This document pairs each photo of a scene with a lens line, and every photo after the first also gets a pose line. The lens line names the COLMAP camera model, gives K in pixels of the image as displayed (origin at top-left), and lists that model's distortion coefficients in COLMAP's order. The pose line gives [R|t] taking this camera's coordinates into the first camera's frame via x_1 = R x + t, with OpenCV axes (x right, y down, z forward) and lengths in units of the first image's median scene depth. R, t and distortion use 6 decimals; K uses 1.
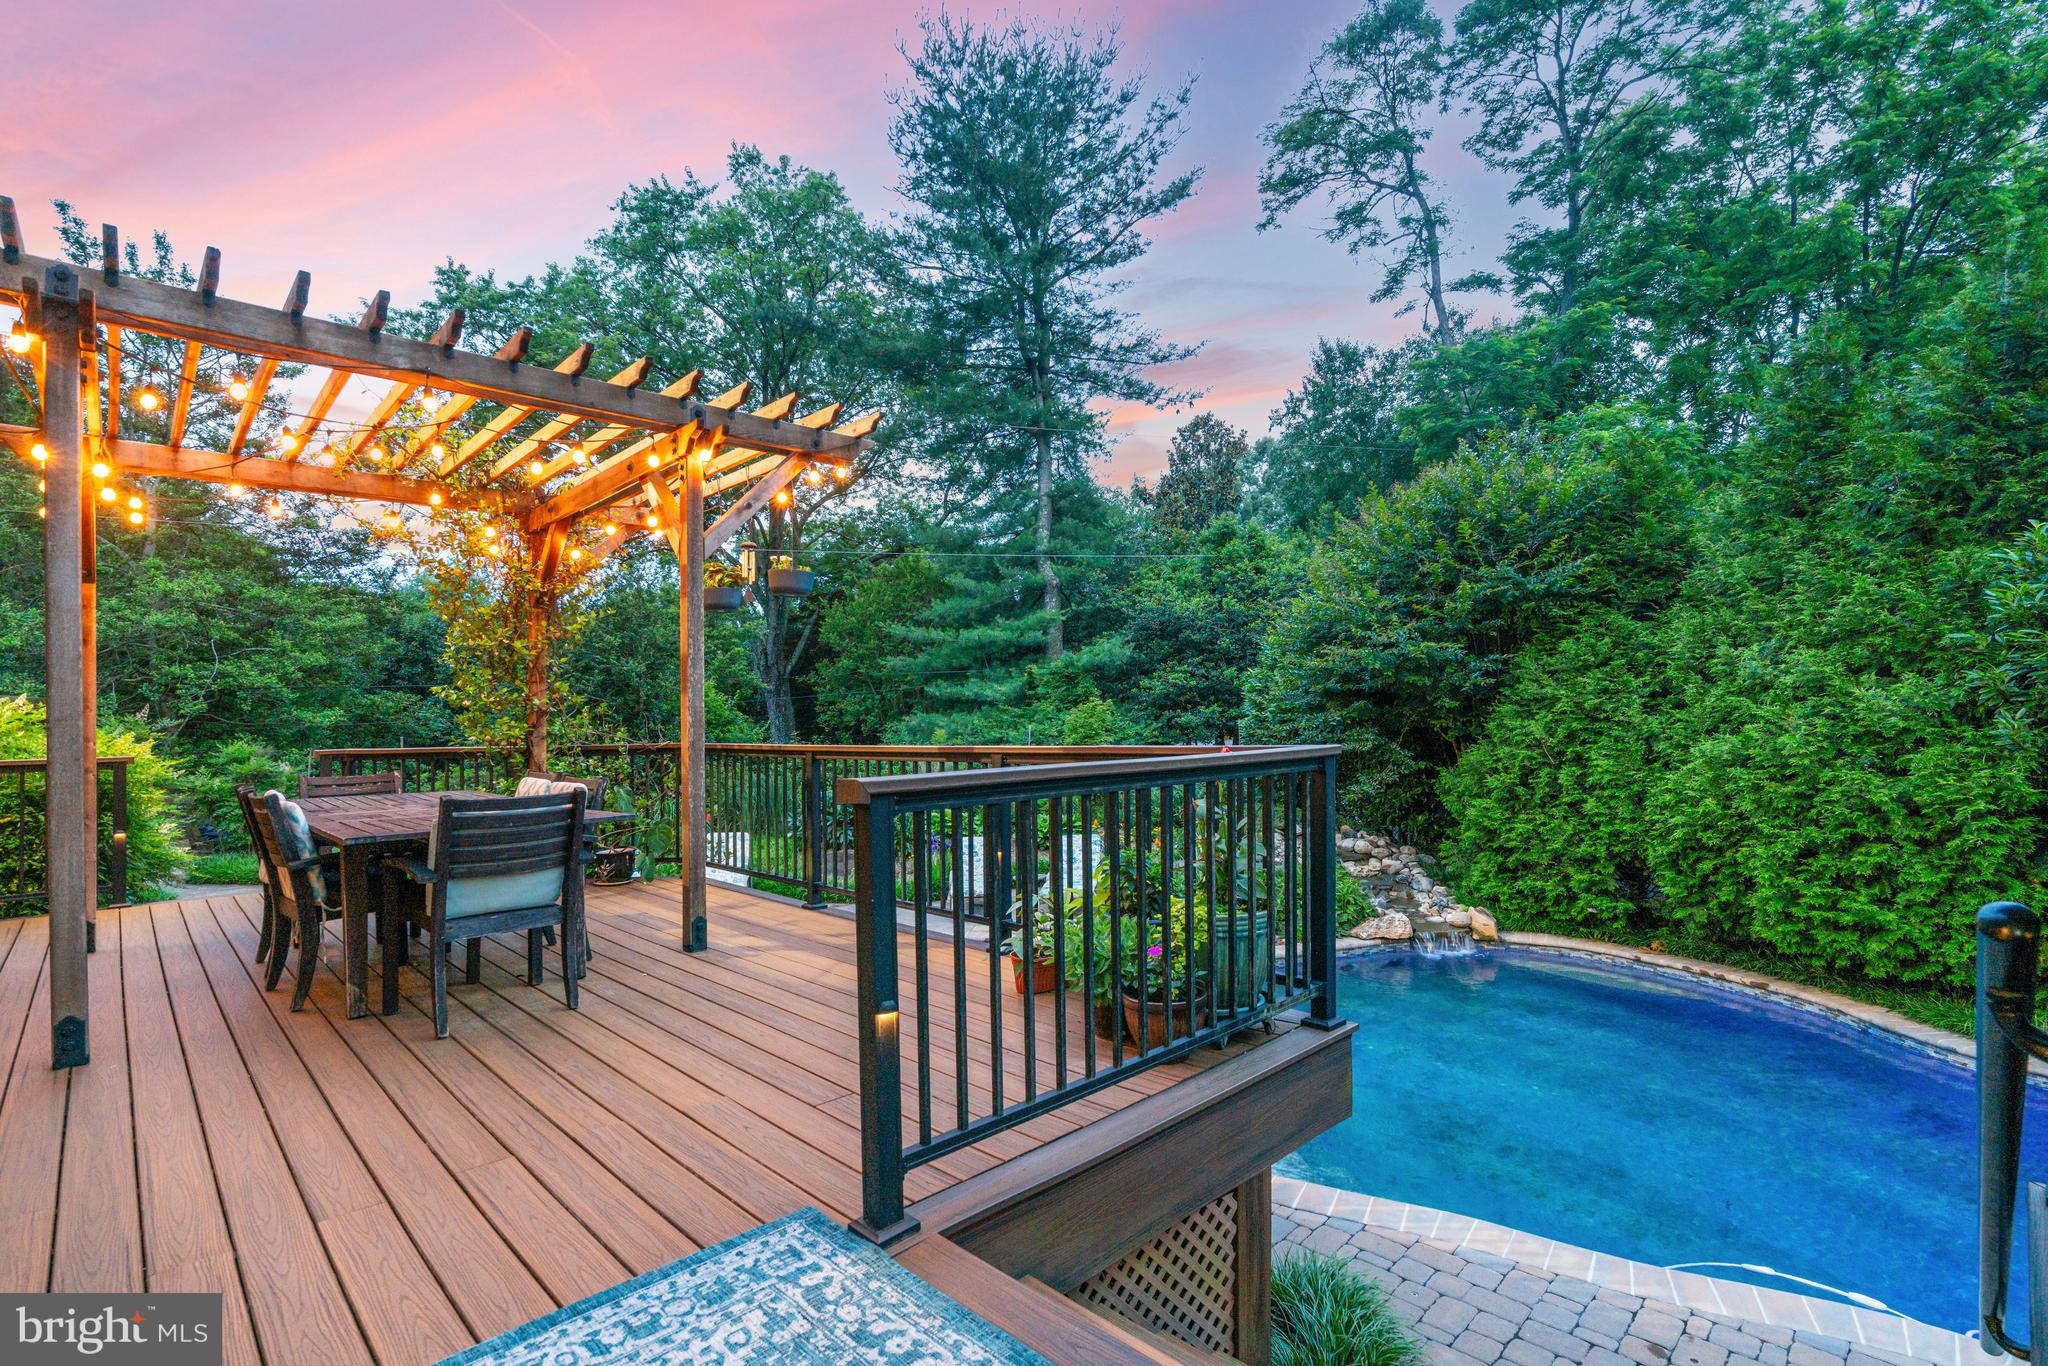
lens RADIAL K [[956.0, 0, 1016.4], [0, 956.0, 759.3], [0, 0, 1]] dist [0.012615, -0.000735]
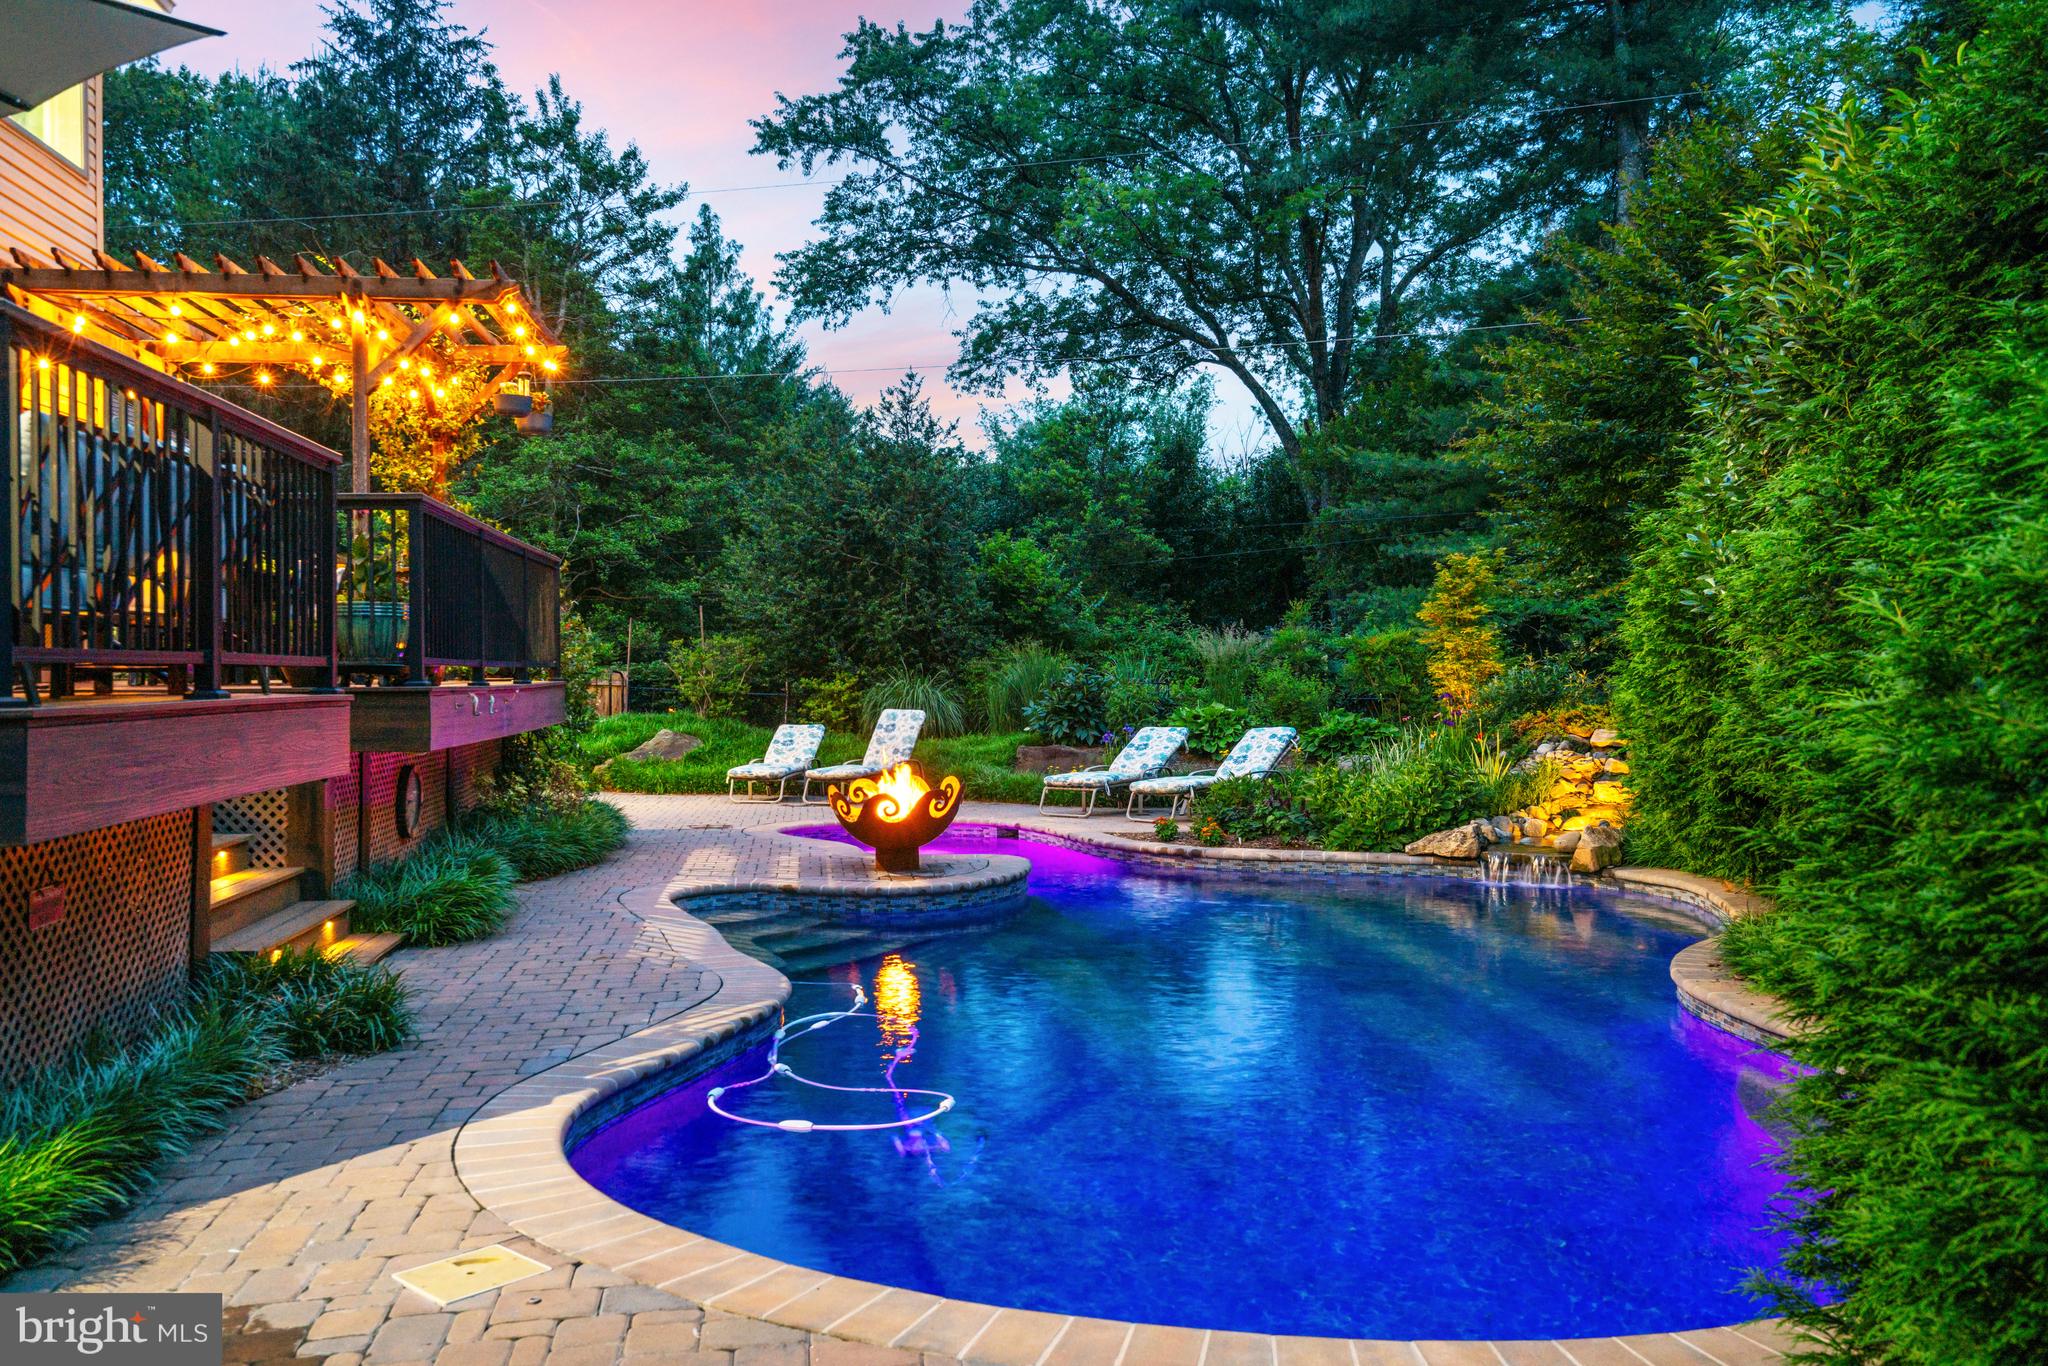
lens RADIAL K [[1781.8, 0, 1024.2], [0, 1781.8, 689.0], [0, 0, 1]] dist [0.028168, 0.005936]
pose [[0.807988, 0.028449, -0.588511, 0.906315], [-0.039597, 0.999197, -0.006063, 0.085674], [0.587866, 0.028202, 0.808466, -0.230470]]
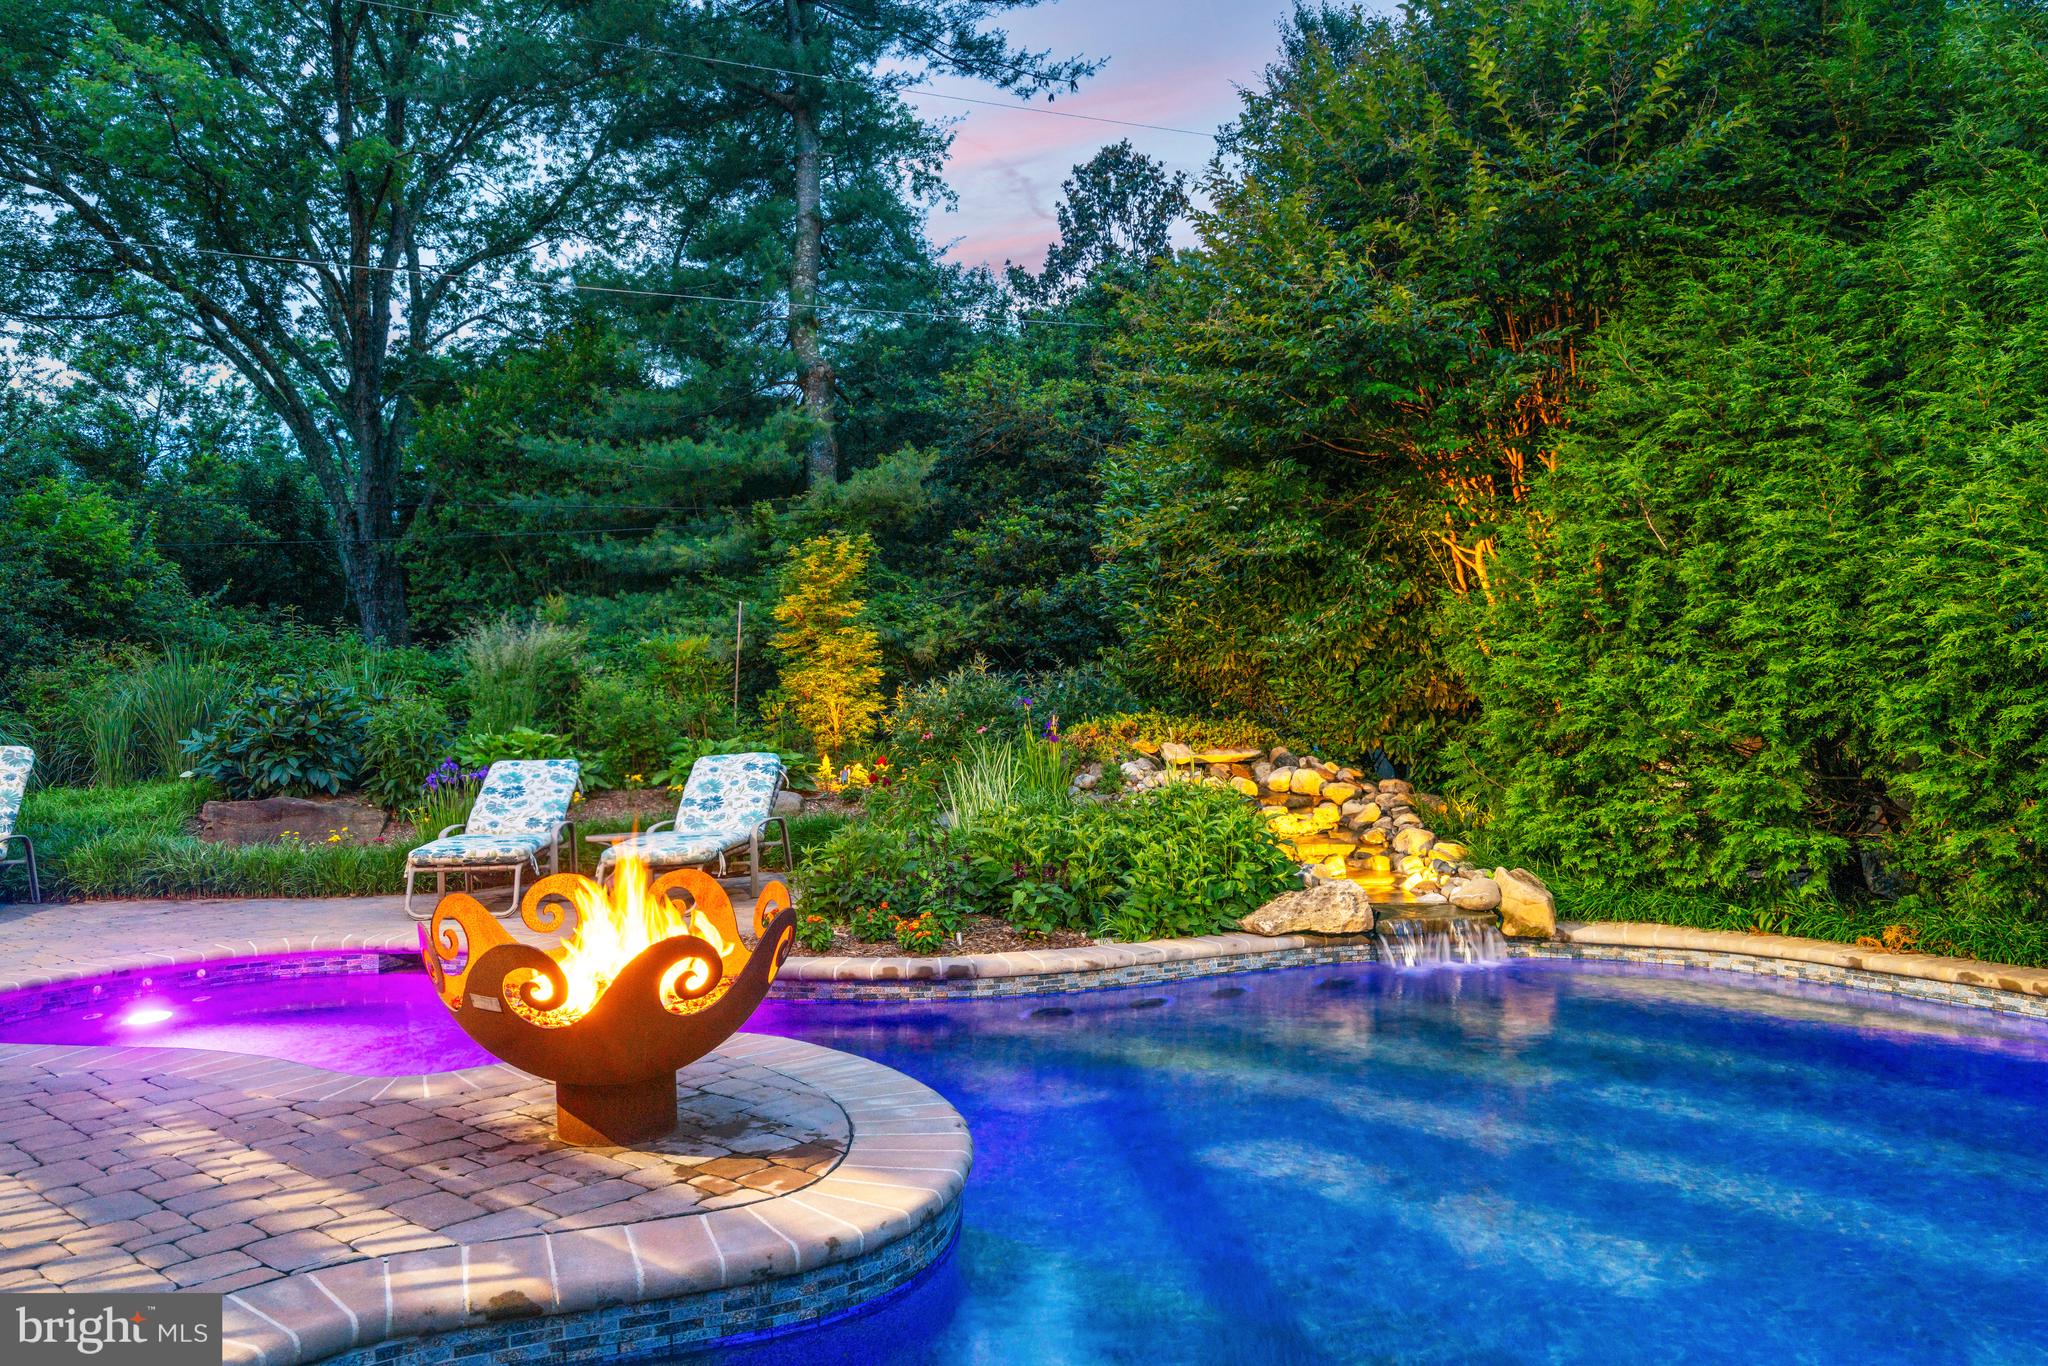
lens RADIAL K [[1478.0, 0, 1013.1], [0, 1478.0, 693.5], [0, 0, 1]] dist [0.024200, 0.004652]
pose [[0.996181, 0.011884, 0.086501, 0.184047], [-0.007481, 0.998668, -0.051051, 0.111489], [-0.086993, 0.050209, 0.994943, 0.318086]]
